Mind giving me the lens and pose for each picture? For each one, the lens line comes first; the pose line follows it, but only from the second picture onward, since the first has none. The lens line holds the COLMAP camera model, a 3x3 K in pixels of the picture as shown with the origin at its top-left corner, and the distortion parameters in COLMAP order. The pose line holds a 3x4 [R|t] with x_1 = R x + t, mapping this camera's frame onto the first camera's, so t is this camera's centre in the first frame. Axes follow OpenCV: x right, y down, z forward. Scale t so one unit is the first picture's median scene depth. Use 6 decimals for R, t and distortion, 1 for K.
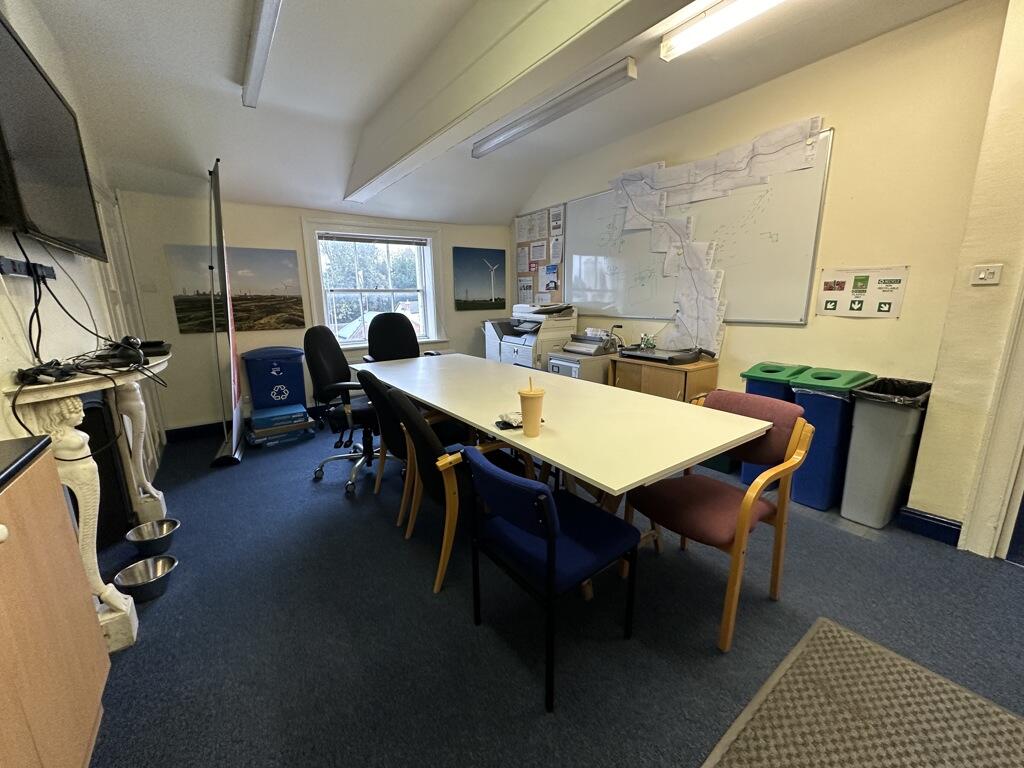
lens RADIAL K [[402.6, 0, 511.4], [0, 402.6, 384.3], [0, 0, 1]] dist [-0.010680, 0.000900]
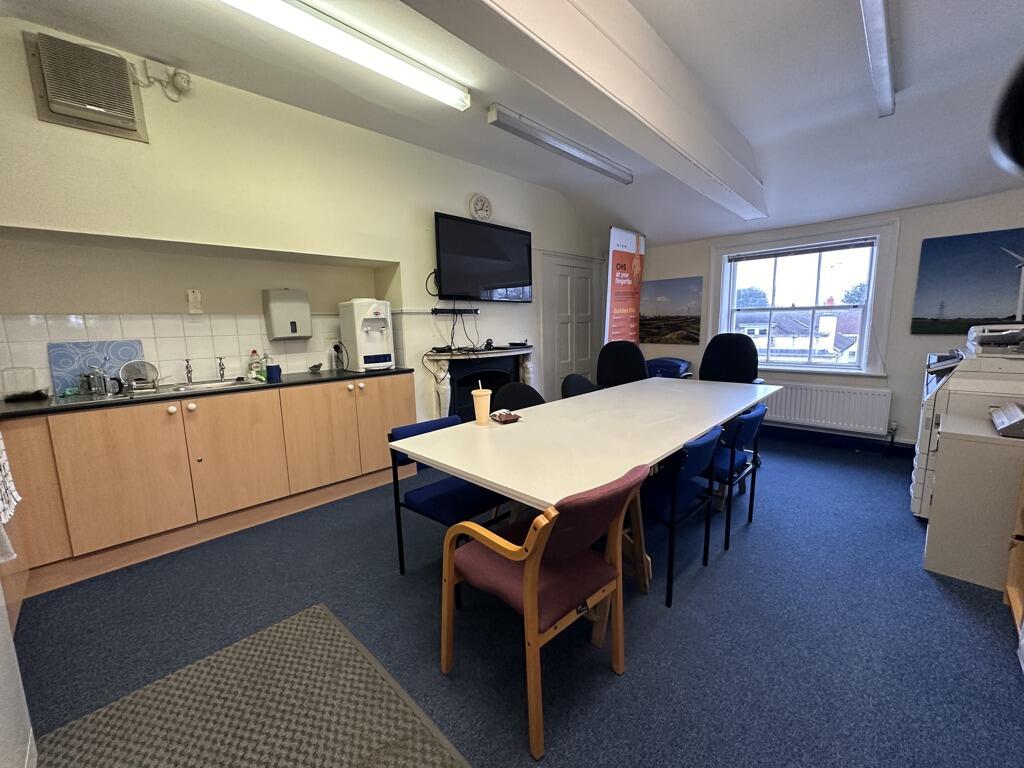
lens RADIAL K [[402.6, 0, 513.7], [0, 402.6, 383.4], [0, 0, 1]] dist [-0.010680, 0.000900]
pose [[0.188992, 0.153221, -0.969951, 0.519204], [-0.188528, 0.975039, 0.117291, -0.072310], [0.963711, 0.160696, 0.213161, 0.299548]]
